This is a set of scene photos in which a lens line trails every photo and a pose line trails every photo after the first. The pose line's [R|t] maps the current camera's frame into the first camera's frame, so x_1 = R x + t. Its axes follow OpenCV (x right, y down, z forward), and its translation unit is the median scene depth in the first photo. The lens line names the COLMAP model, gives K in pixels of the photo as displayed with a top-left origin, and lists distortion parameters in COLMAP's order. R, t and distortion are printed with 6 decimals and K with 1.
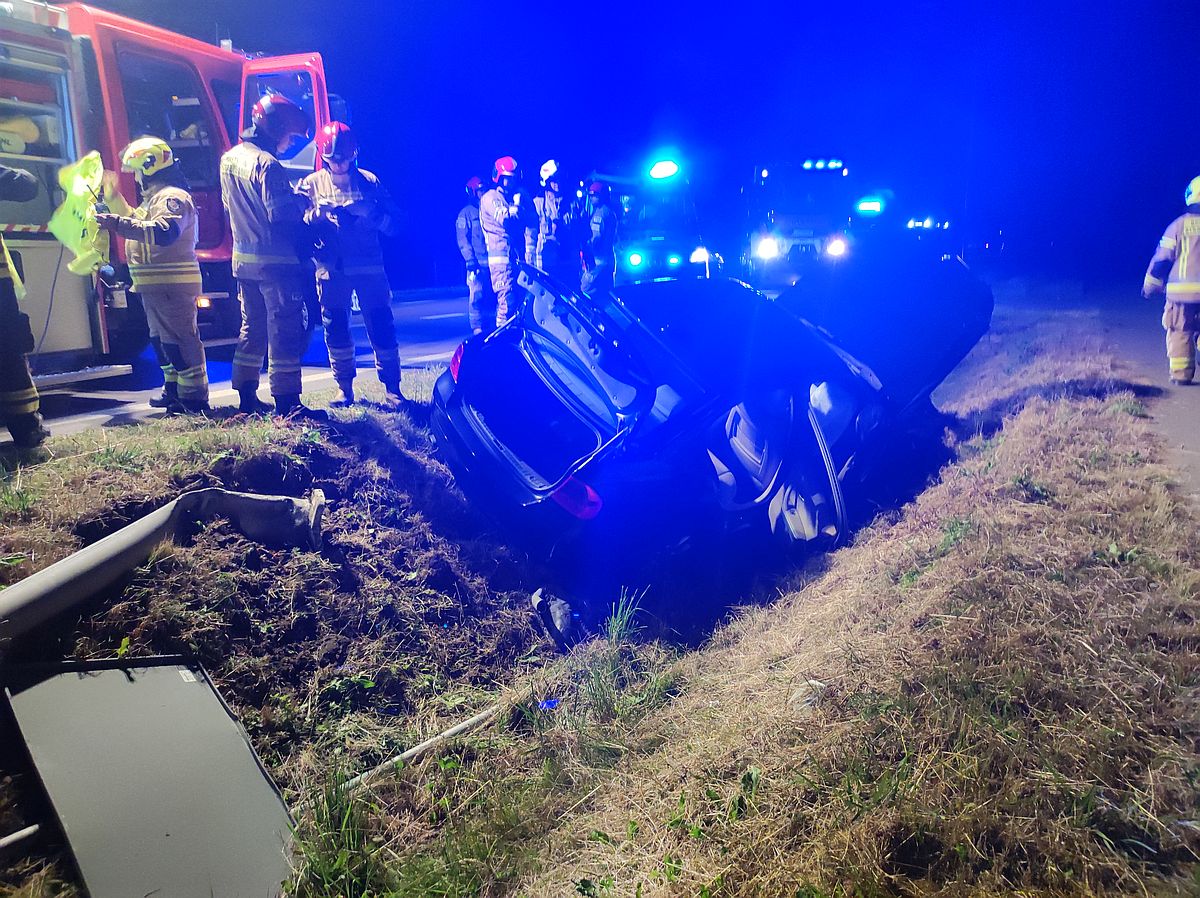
lens RADIAL K [[851.4, 0, 600.0], [0, 851.4, 449.0], [0, 0, 1]] dist [0.018026, -0.005158]
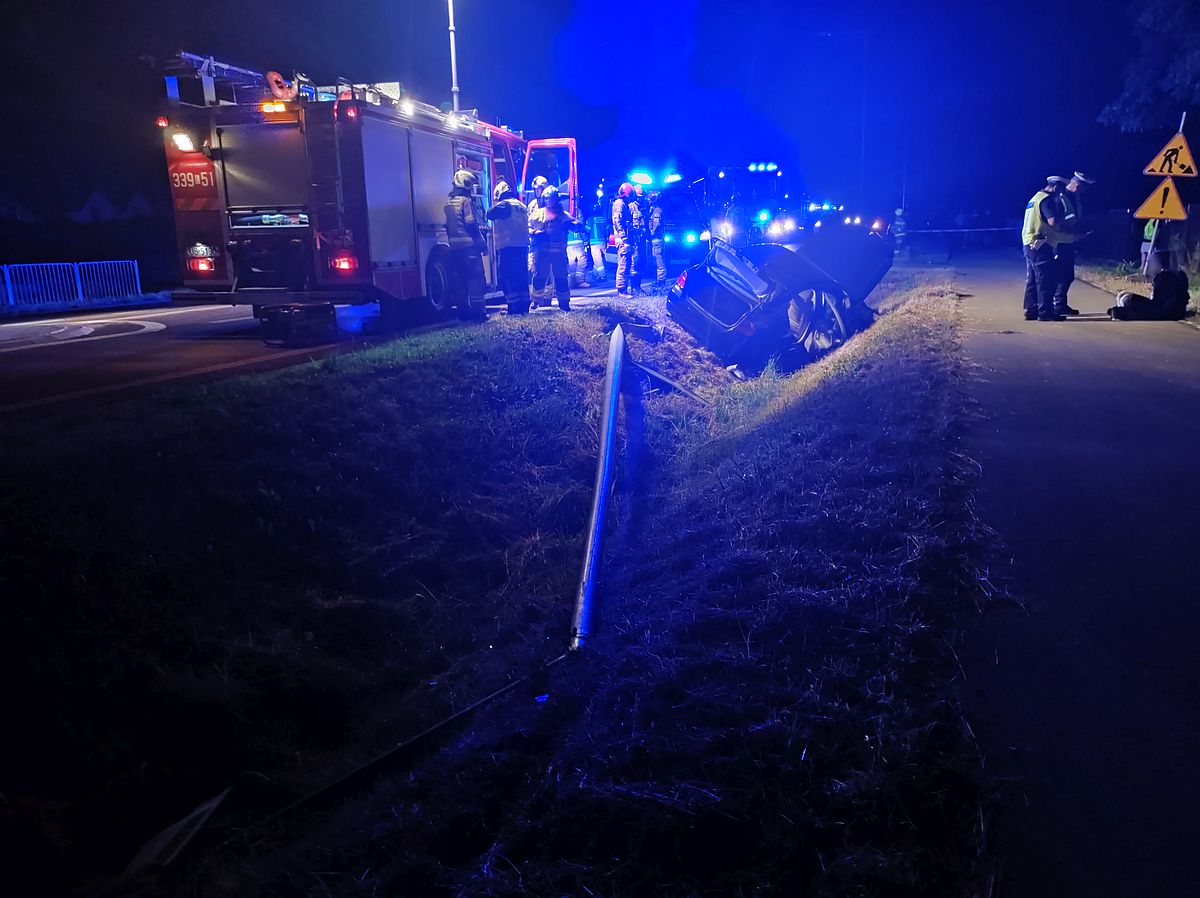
lens RADIAL K [[851.4, 0, 600.0], [0, 851.4, 449.0], [0, 0, 1]] dist [0.018026, -0.005158]
pose [[0.993270, -0.042479, 0.107755, -0.725122], [0.040536, 0.998975, 0.020158, 0.337689], [-0.108500, -0.015654, 0.993973, -1.466272]]
